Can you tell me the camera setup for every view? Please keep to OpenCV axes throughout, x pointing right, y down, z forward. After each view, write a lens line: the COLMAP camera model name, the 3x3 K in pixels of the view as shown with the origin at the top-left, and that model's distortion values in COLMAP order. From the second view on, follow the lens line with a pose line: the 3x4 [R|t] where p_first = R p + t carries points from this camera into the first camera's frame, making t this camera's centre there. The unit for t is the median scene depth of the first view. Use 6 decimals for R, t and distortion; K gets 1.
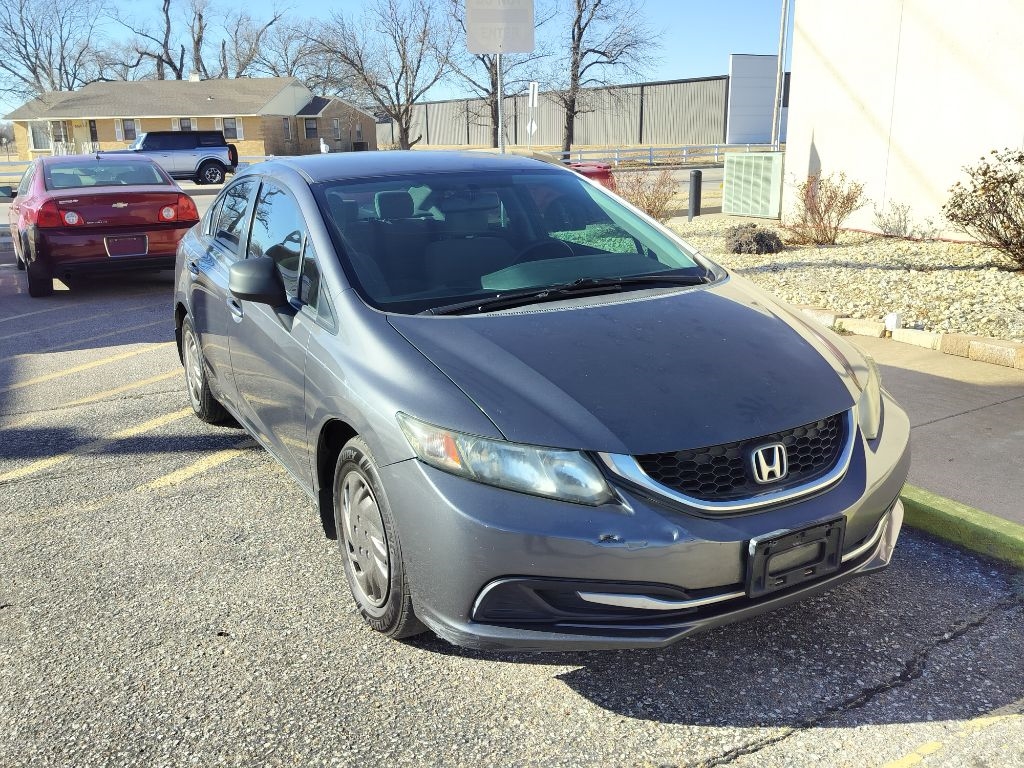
lens RADIAL K [[911.8, 0, 507.8], [0, 911.8, 381.6], [0, 0, 1]] dist [0.087058, -0.126026]
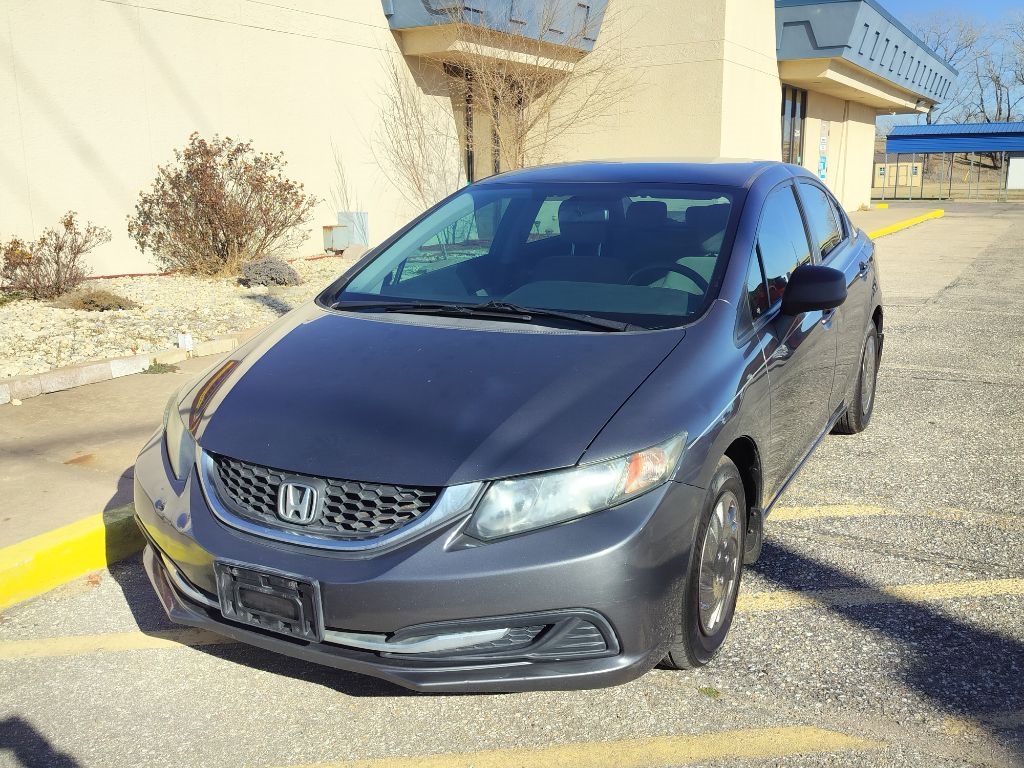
lens RADIAL K [[993.7, 0, 511.4], [0, 993.7, 360.6], [0, 0, 1]] dist [0.048974, -0.007751]
pose [[-0.526082, -0.133157, 0.839944, -0.324340], [0.238528, 0.924918, 0.296025, -0.130051], [-0.816298, 0.356084, -0.454822, 0.546868]]
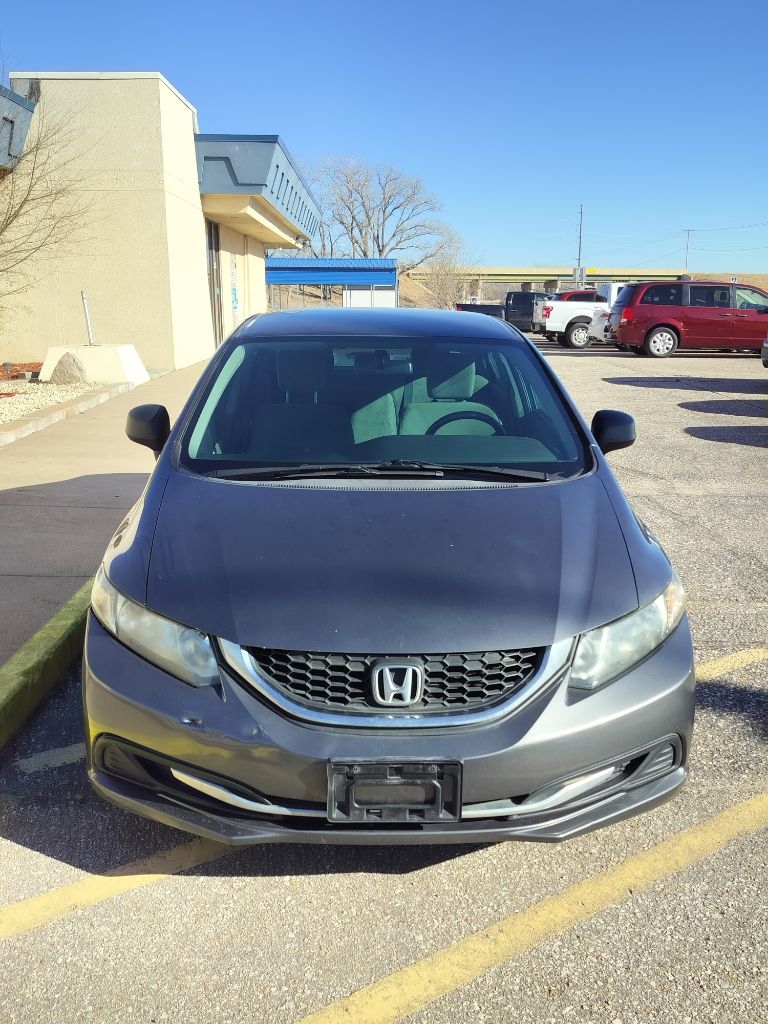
lens RADIAL K [[993.7, 0, 396.8], [0, 993.7, 497.9], [0, 0, 1]] dist [0.048974, -0.007751]
pose [[-0.878512, -0.078363, 0.471249, -0.229579], [0.136533, 0.904122, 0.404873, -0.164372], [-0.457793, 0.420027, -0.783583, 0.633427]]
